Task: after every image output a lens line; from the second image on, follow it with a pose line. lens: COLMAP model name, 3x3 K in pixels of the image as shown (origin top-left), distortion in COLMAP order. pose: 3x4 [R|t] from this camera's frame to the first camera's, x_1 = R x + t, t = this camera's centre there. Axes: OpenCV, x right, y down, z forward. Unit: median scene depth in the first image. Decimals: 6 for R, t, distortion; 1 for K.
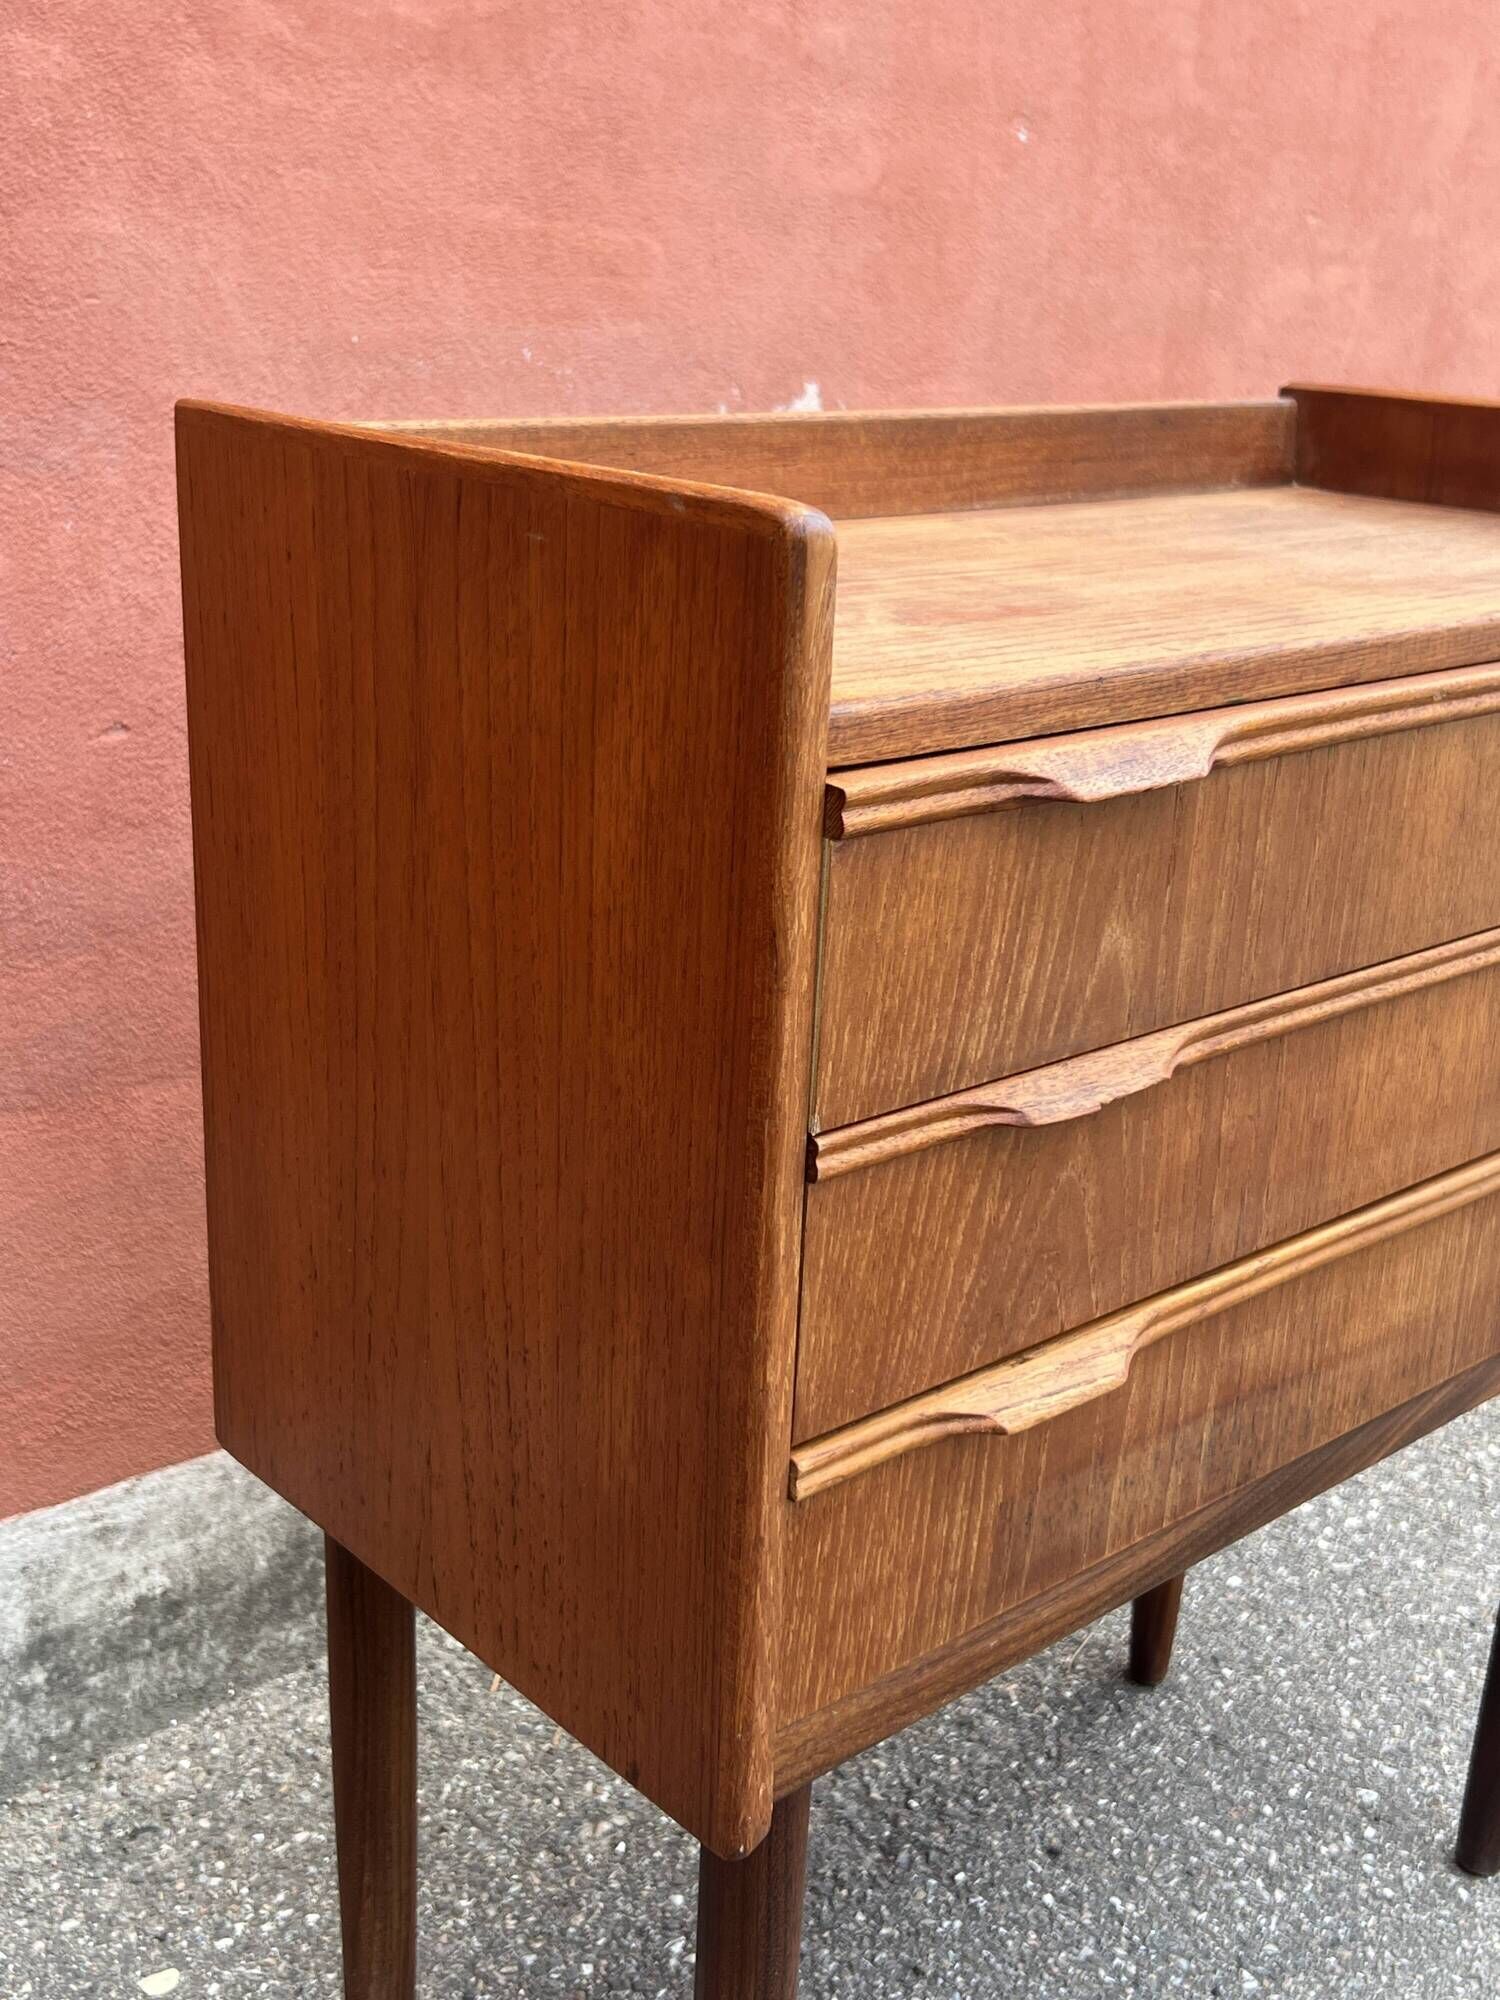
lens RADIAL K [[2206.0, 0, 754.6], [0, 2206.0, 992.4], [0, 0, 1]] dist [0.113801, -0.286595]
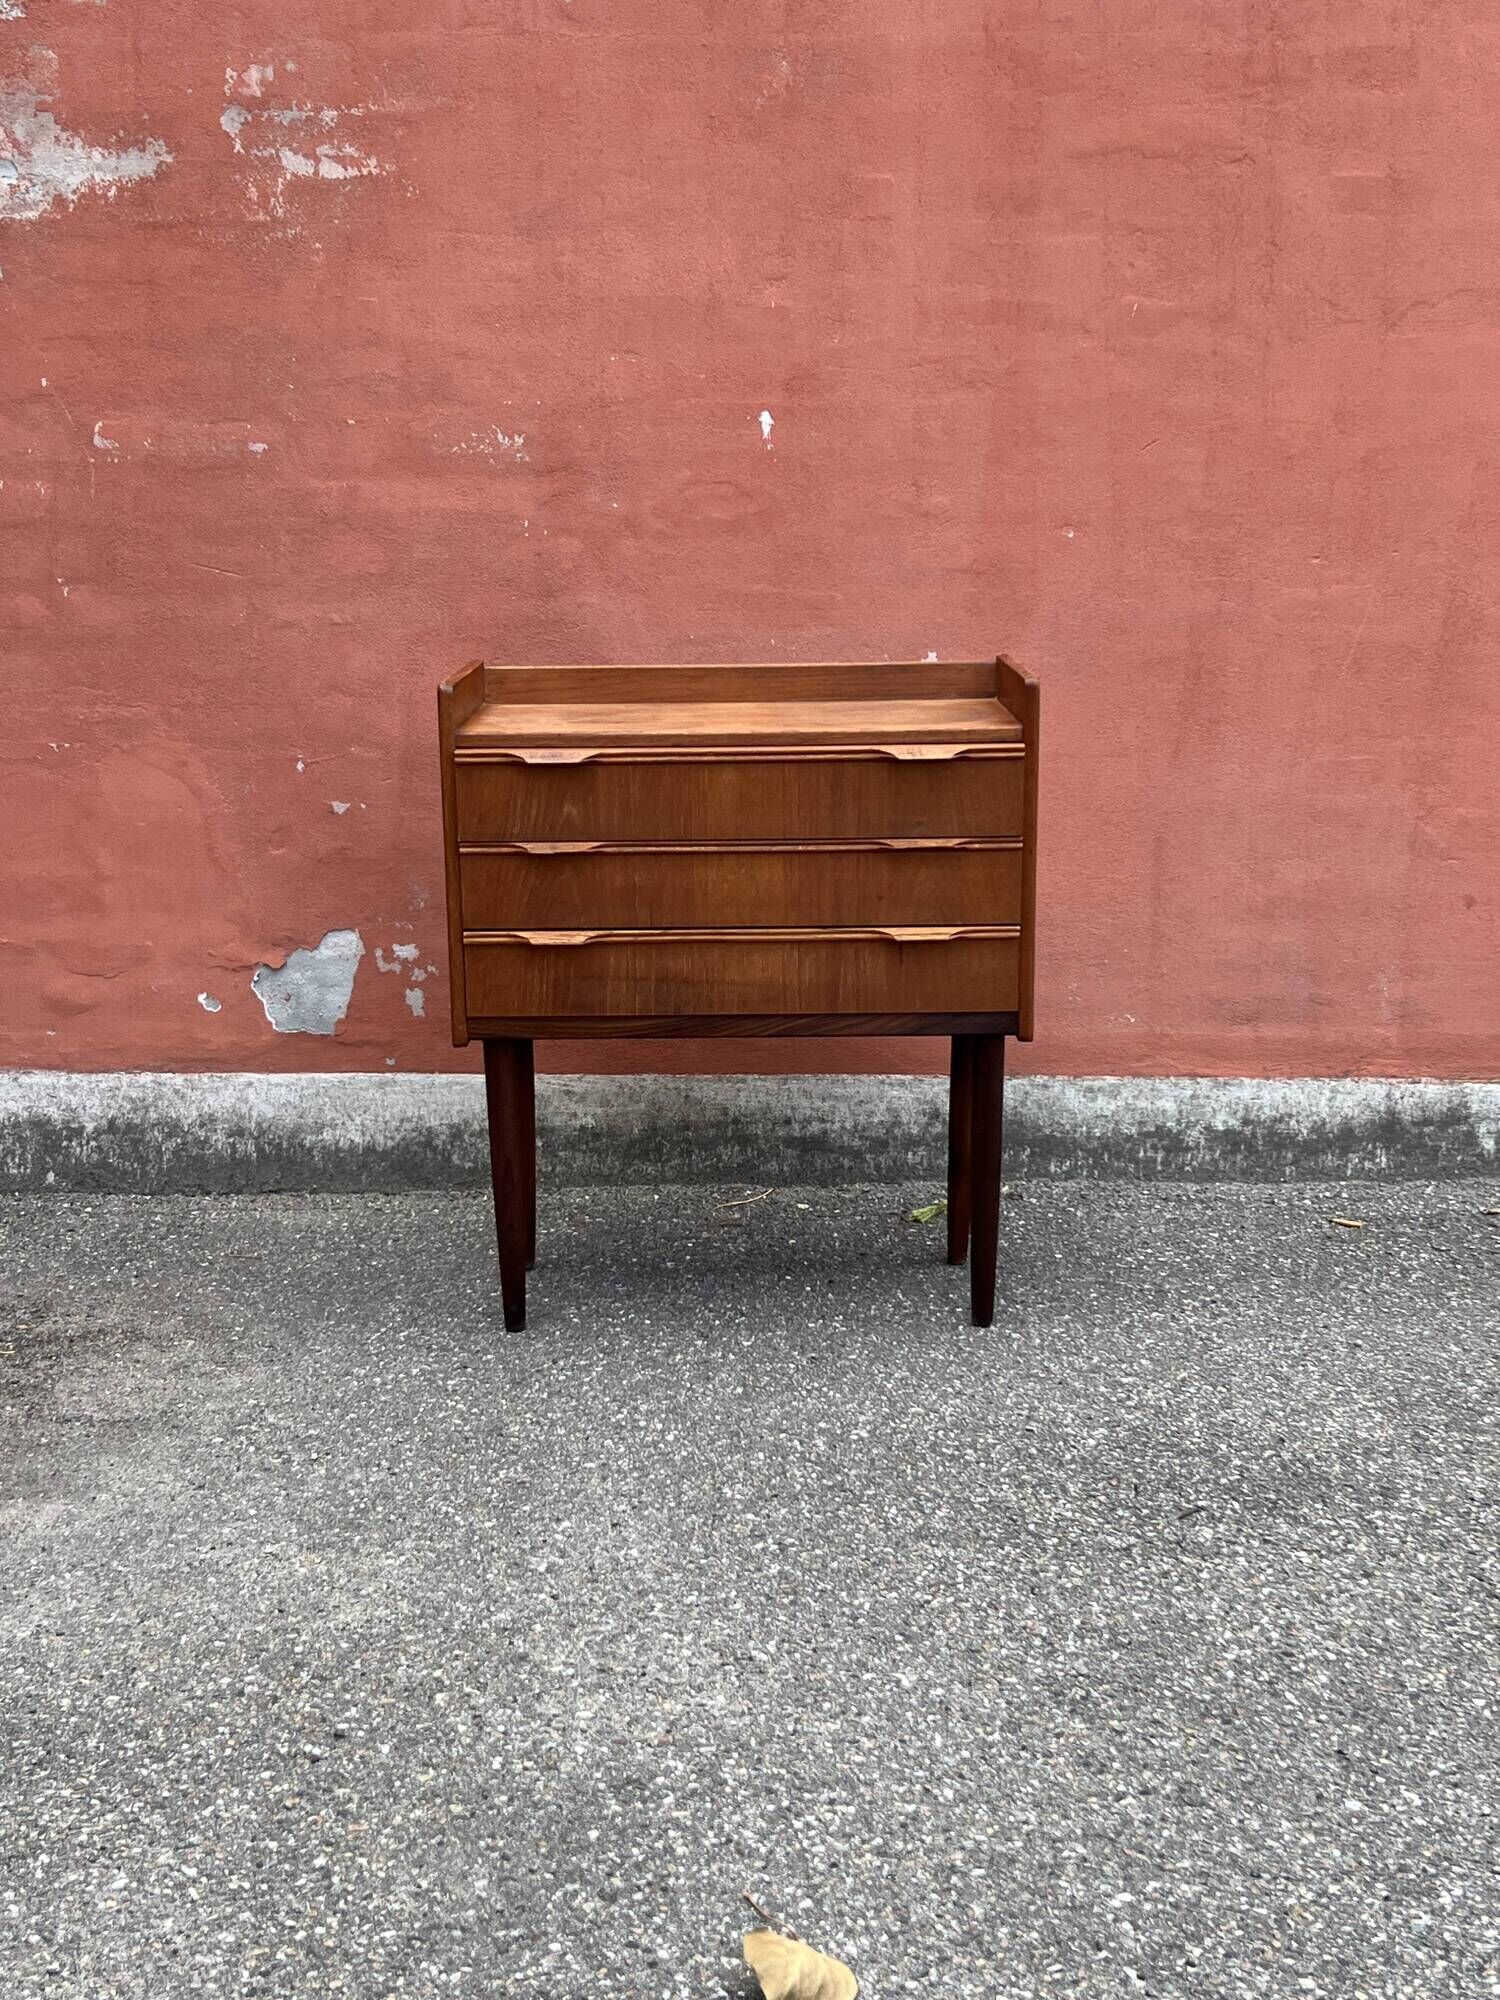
lens RADIAL K [[2370.0, 0, 739.2], [0, 2370.0, 1009.8], [0, 0, 1]] dist [0.216503, -0.700628]
pose [[0.741096, 0.101870, -0.663625, 1.688430], [-0.175285, 0.983499, -0.044775, 0.241136], [0.648113, 0.149507, 0.746724, -0.943895]]
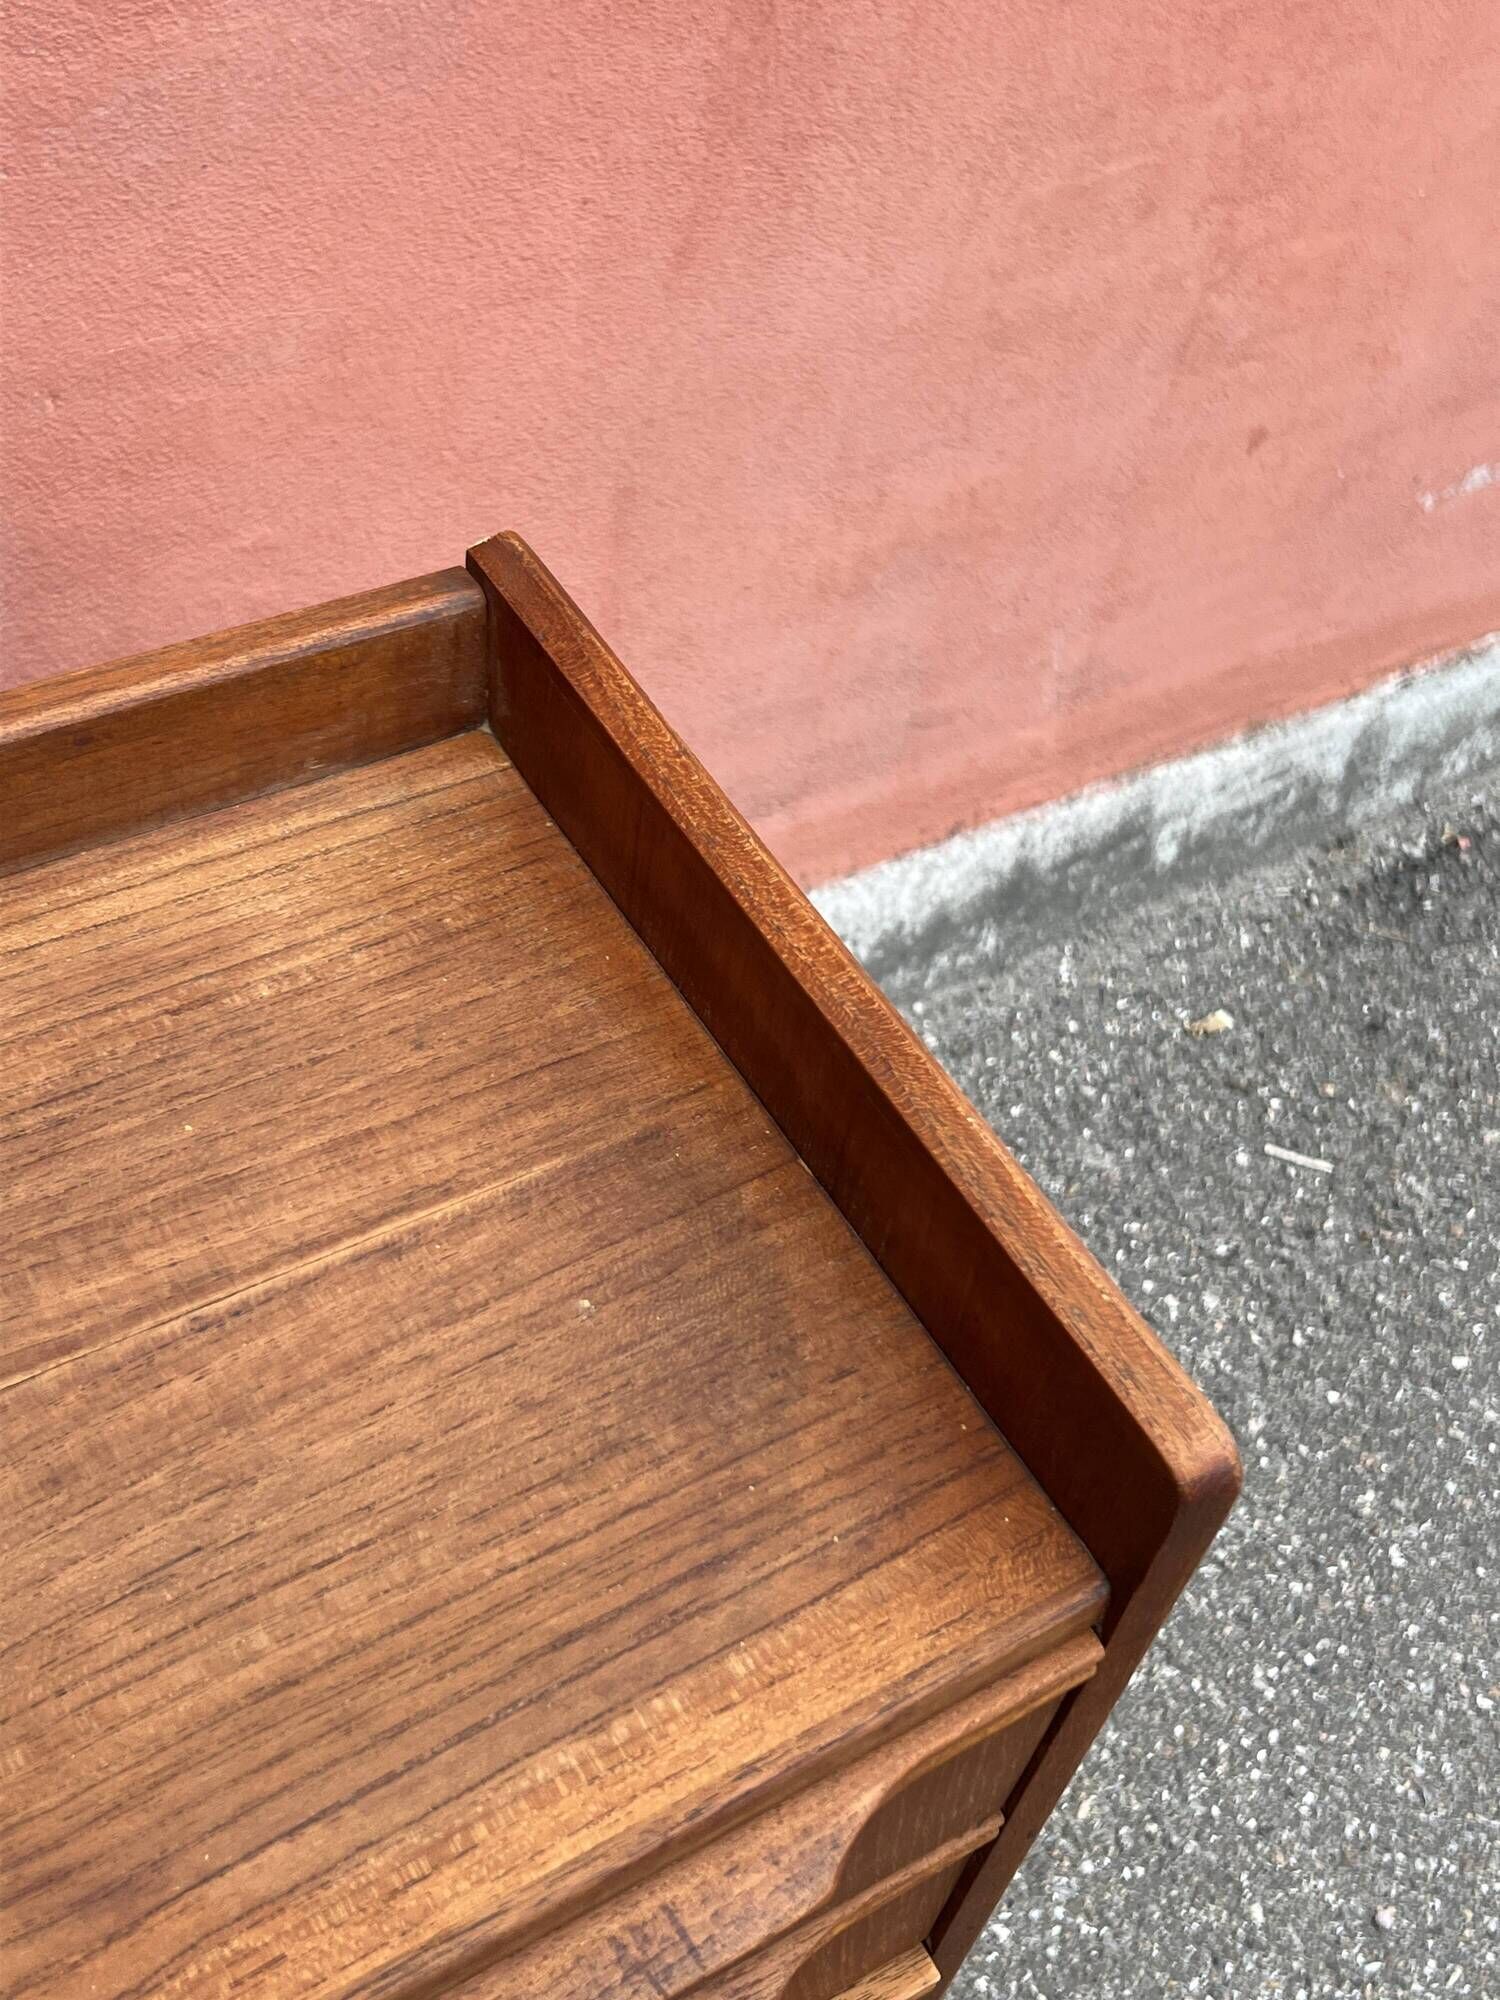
lens RADIAL K [[2379.1, 0, 724.5], [0, 2379.1, 1007.3], [0, 0, 1]] dist [0.154807, -0.443856]
pose [[0.981285, 0.186360, -0.048469, 0.337997], [-0.136096, 0.849286, 0.510089, -0.462796], [0.136224, -0.493946, 0.858755, 0.481813]]
